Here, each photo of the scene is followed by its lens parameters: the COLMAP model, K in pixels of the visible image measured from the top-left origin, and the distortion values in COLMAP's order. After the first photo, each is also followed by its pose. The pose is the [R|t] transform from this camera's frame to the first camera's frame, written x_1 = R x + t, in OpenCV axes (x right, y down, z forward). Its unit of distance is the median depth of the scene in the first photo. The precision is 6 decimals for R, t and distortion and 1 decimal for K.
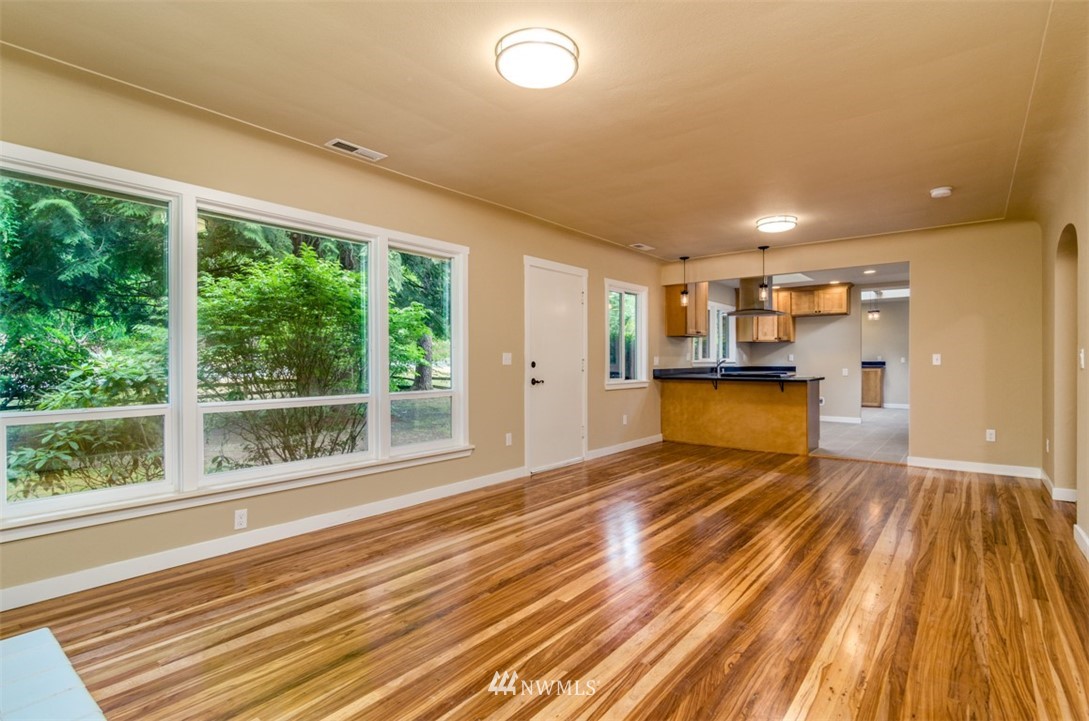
lens RADIAL K [[533.9, 0, 554.1], [0, 533.9, 359.1], [0, 0, 1]] dist [-0.000878, 0.000398]
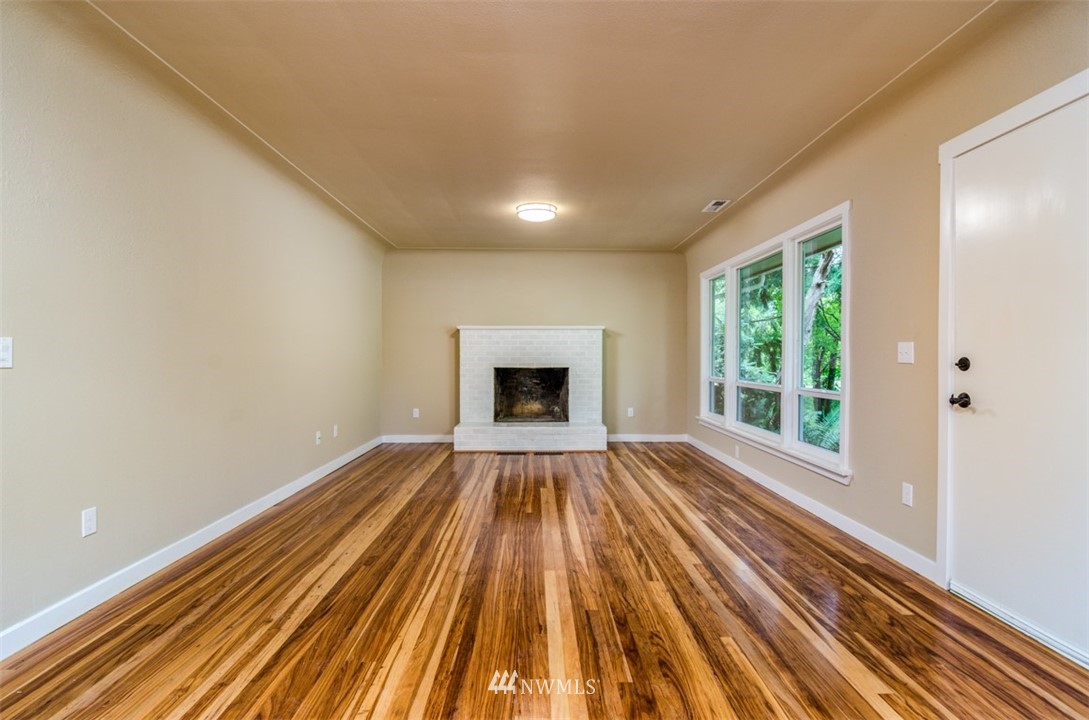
lens RADIAL K [[520.7, 0, 545.2], [0, 520.7, 365.2], [0, 0, 1]] dist [0.000317, 0.000281]
pose [[-0.773318, 0.011554, -0.633913, 0.712914], [0.001849, 0.999871, 0.015968, 0.004910], [0.634016, 0.011176, -0.773239, 1.499727]]
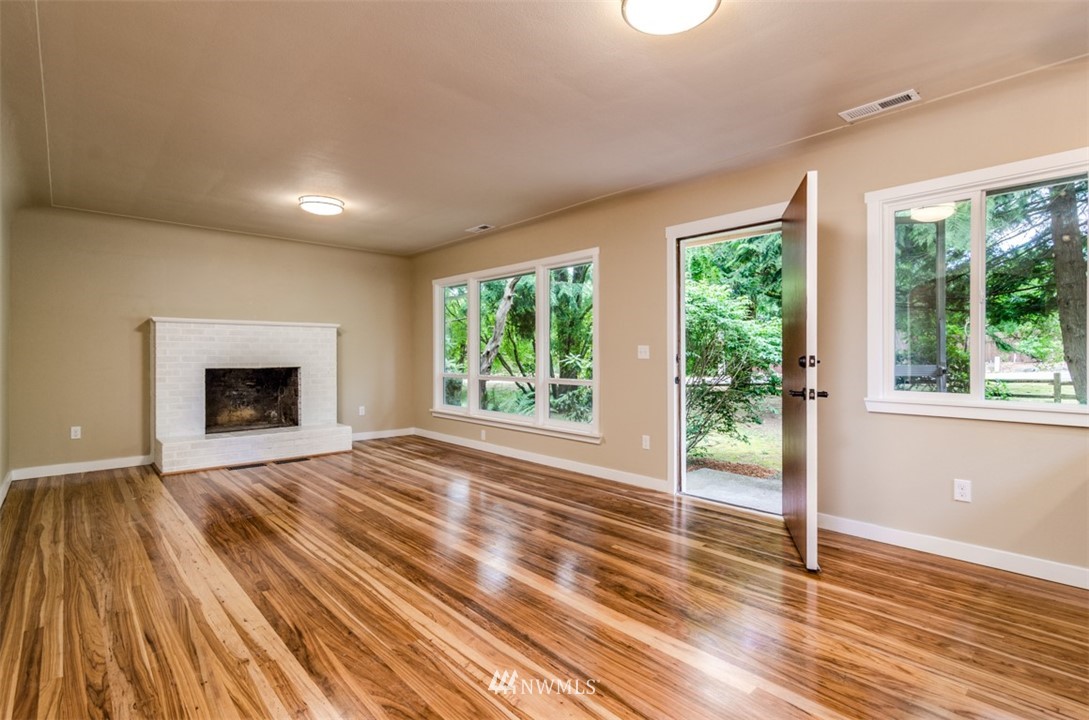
lens RADIAL K [[523.9, 0, 548.9], [0, 523.9, 358.6], [0, 0, 1]] dist [-0.001599, 0.000215]
pose [[-0.158501, 0.008851, -0.987319, 1.021942], [0.004048, 0.999957, 0.008314, 0.003562], [0.987350, -0.002679, -0.158530, 1.242011]]
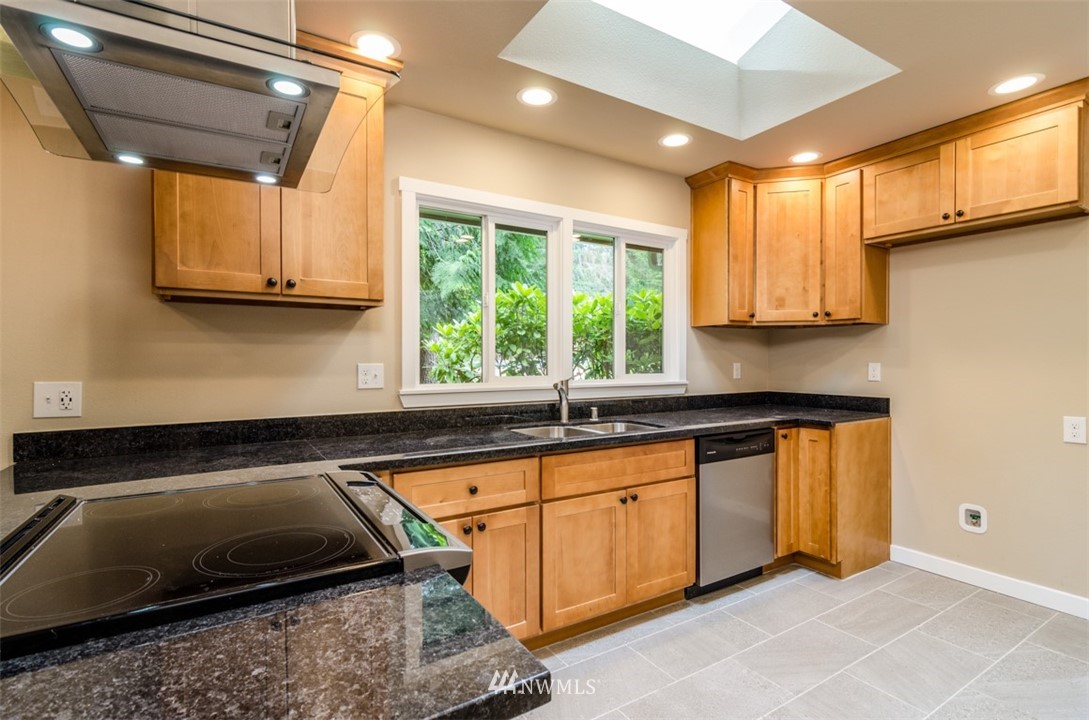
lens RADIAL K [[523.9, 0, 548.9], [0, 523.9, 358.6], [0, 0, 1]] dist [-0.001599, 0.000215]
pose [[0.941250, 0.001870, -0.337706, 0.916415], [-0.000593, 0.999992, 0.003883, -0.030171], [0.337711, -0.003455, 0.941244, 1.574745]]
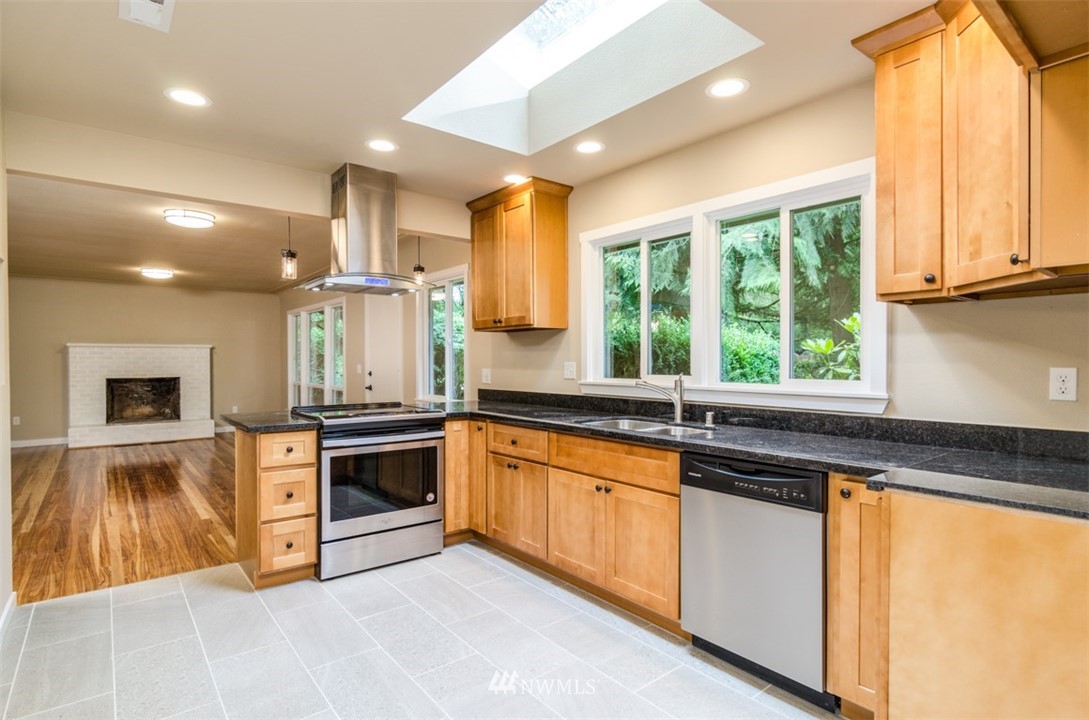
lens RADIAL K [[551.9, 0, 546.6], [0, 551.9, 362.9], [0, 0, 1]] dist [-0.004311, -0.001188]
pose [[-0.225174, 0.007389, -0.974291, 1.471320], [0.004109, 0.999970, 0.006634, -0.028188], [0.974310, -0.002510, -0.225198, 2.245268]]
